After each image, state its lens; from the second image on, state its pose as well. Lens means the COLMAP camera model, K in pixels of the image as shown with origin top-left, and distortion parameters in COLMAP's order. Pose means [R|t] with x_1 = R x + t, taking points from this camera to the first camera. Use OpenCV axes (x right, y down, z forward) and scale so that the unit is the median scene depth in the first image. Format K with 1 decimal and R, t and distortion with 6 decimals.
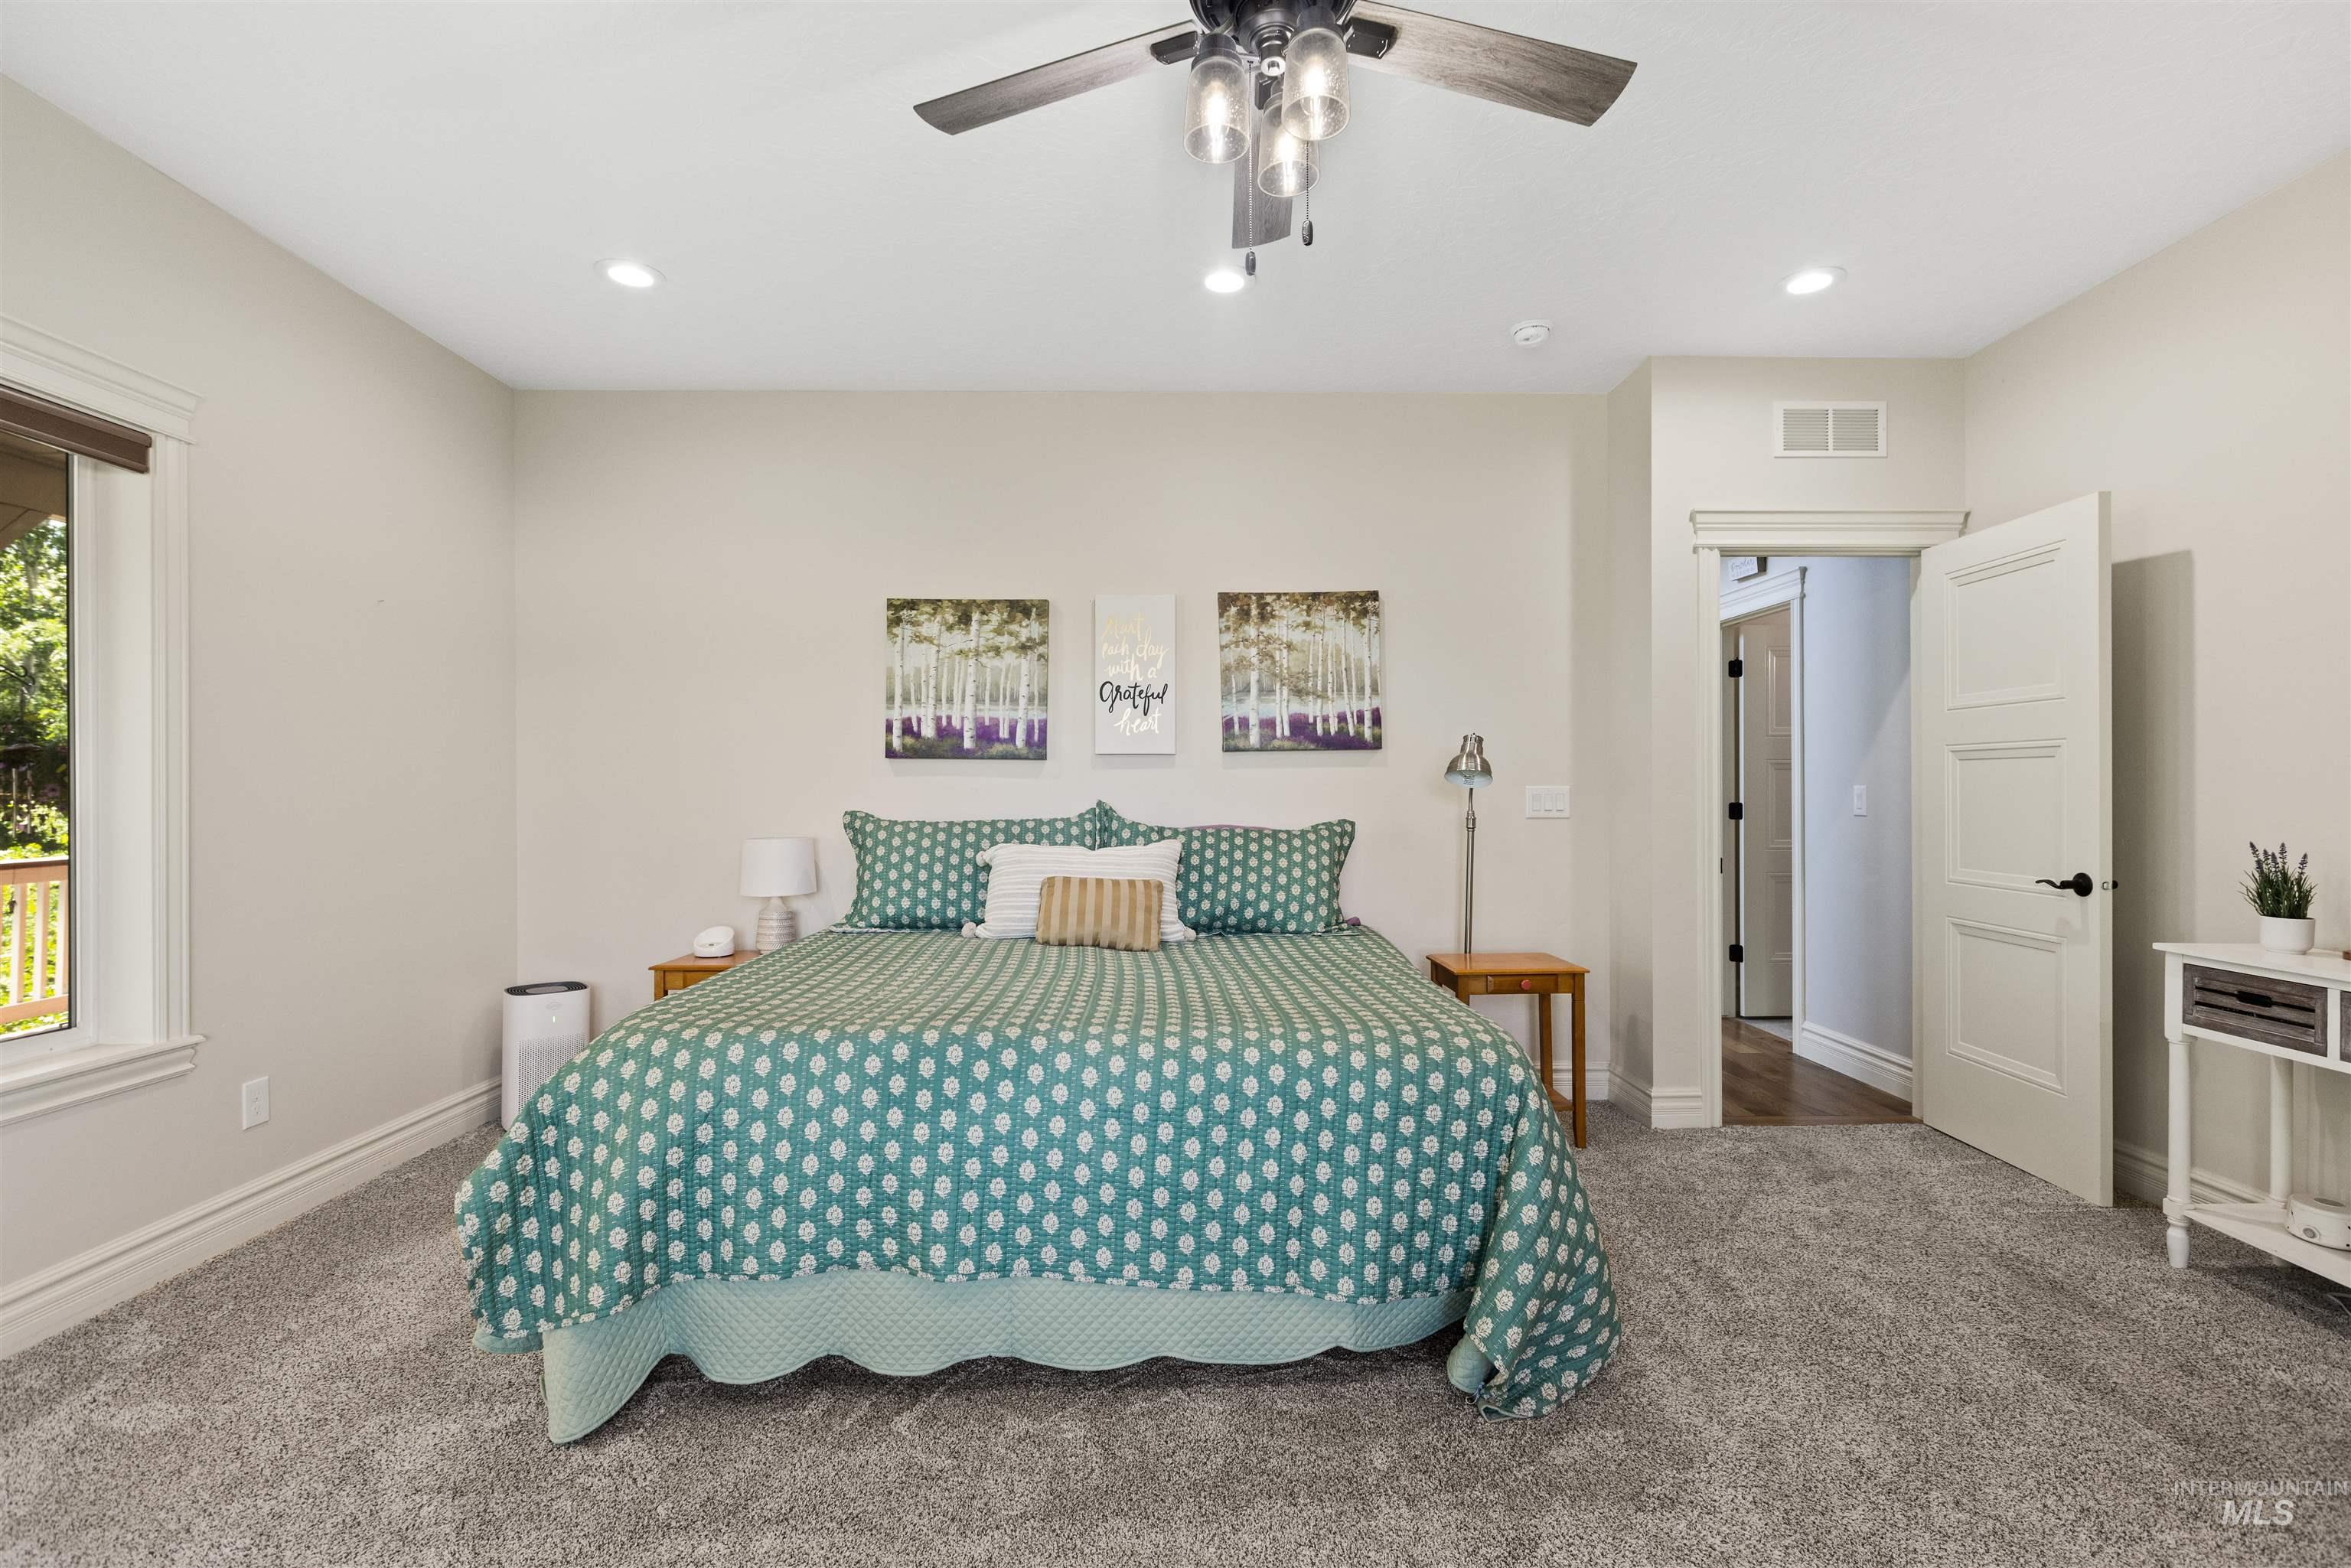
lens RADIAL K [[1074.3, 0, 1182.0], [0, 1074.3, 786.1], [0, 0, 1]] dist [-0.000646, 0.001279]
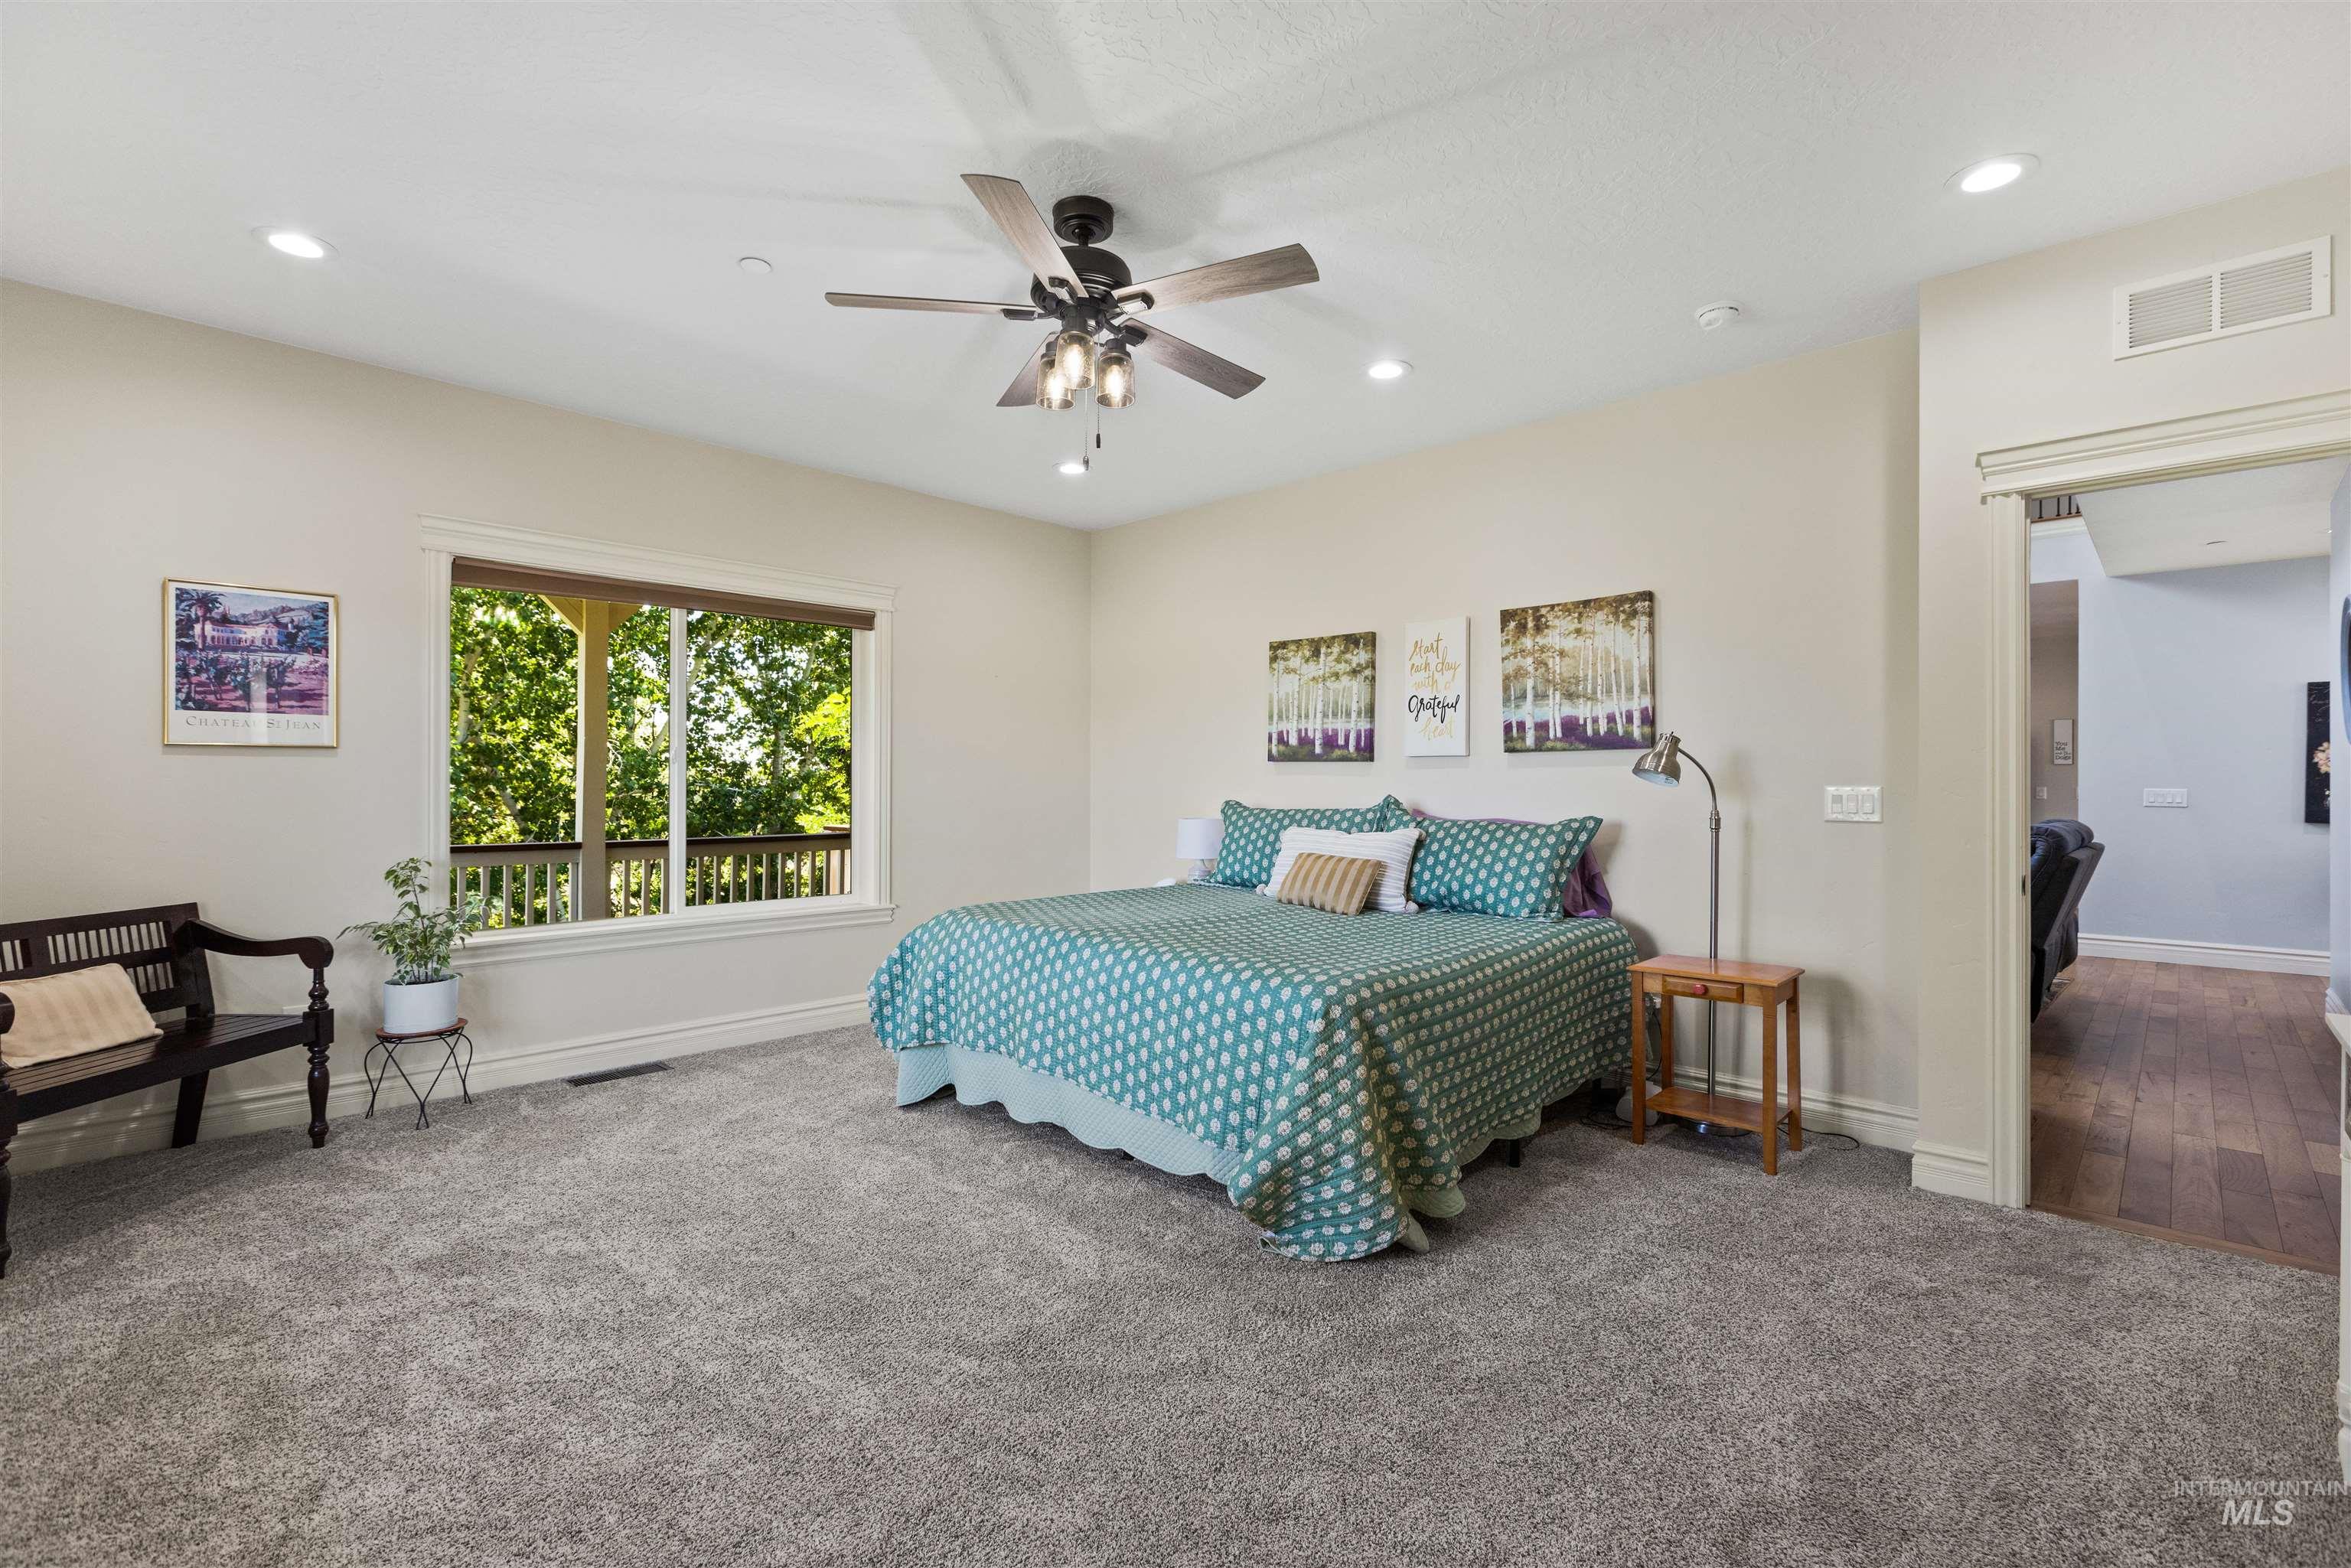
lens RADIAL K [[1074.3, 0, 1183.7], [0, 1074.3, 781.7], [0, 0, 1]] dist [-0.000646, 0.001279]
pose [[0.700641, 0.004530, -0.713500, 0.606845], [-0.003231, 0.999990, 0.003176, -0.004604], [0.713507, 0.000080, 0.700648, -0.016372]]
